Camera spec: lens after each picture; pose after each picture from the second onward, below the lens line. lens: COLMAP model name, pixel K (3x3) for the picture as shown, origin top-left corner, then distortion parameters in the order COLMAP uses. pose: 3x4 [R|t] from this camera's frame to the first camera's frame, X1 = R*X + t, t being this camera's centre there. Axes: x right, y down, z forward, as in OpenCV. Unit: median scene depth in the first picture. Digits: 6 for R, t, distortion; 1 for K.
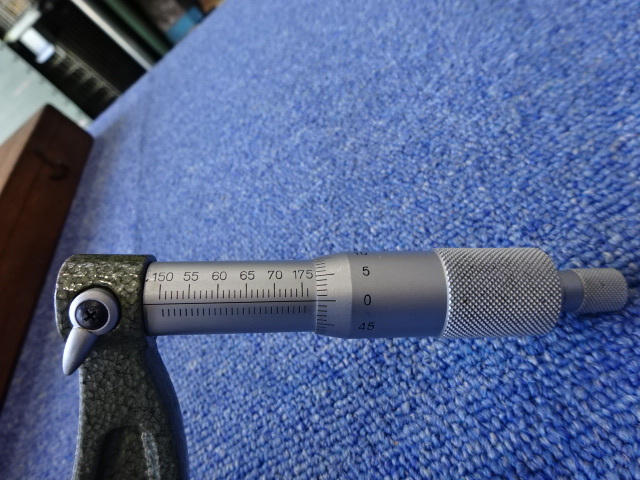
lens RADIAL K [[472.3, 0, 320.0], [0, 472.3, 240.0], [0, 0, 1]] dist [-0.000272, 0.001973]
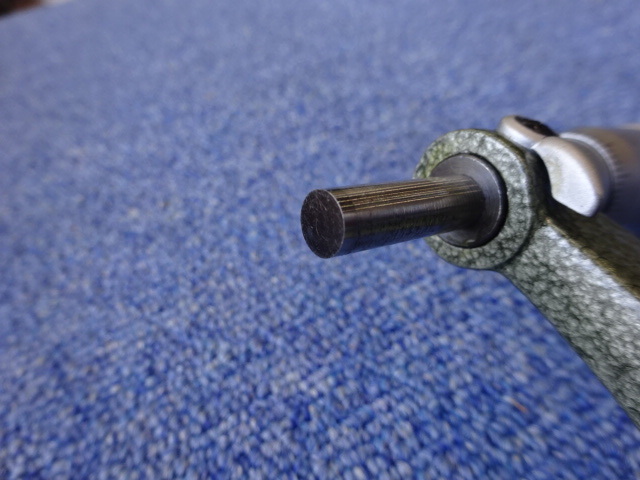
lens RADIAL K [[472.3, 0, 320.0], [0, 472.3, 240.0], [0, 0, 1]] dist [-0.000272, 0.001973]
pose [[0.871155, 0.237570, 0.429709, -0.288467], [-0.143650, 0.960180, -0.239625, 0.063970], [-0.469525, 0.147023, 0.870592, 0.449037]]
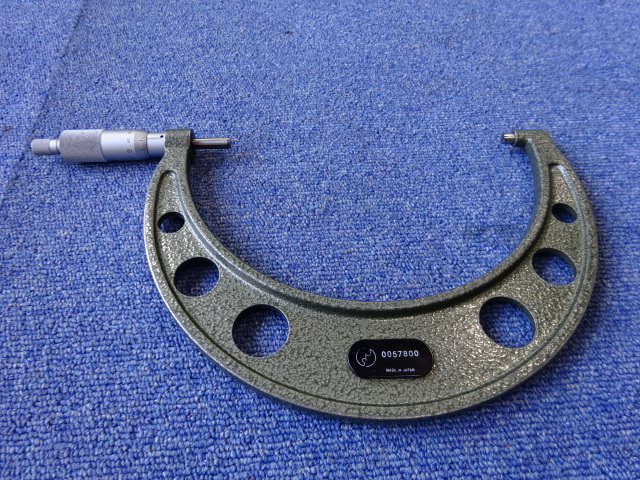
lens RADIAL K [[472.3, 0, 320.0], [0, 472.3, 240.0], [0, 0, 1]] dist [-0.000272, 0.001973]
pose [[0.797888, 0.478226, 0.366981, -0.132148], [-0.518343, 0.855079, 0.012695, -0.112765], [-0.307727, -0.200351, 0.930142, -0.468152]]
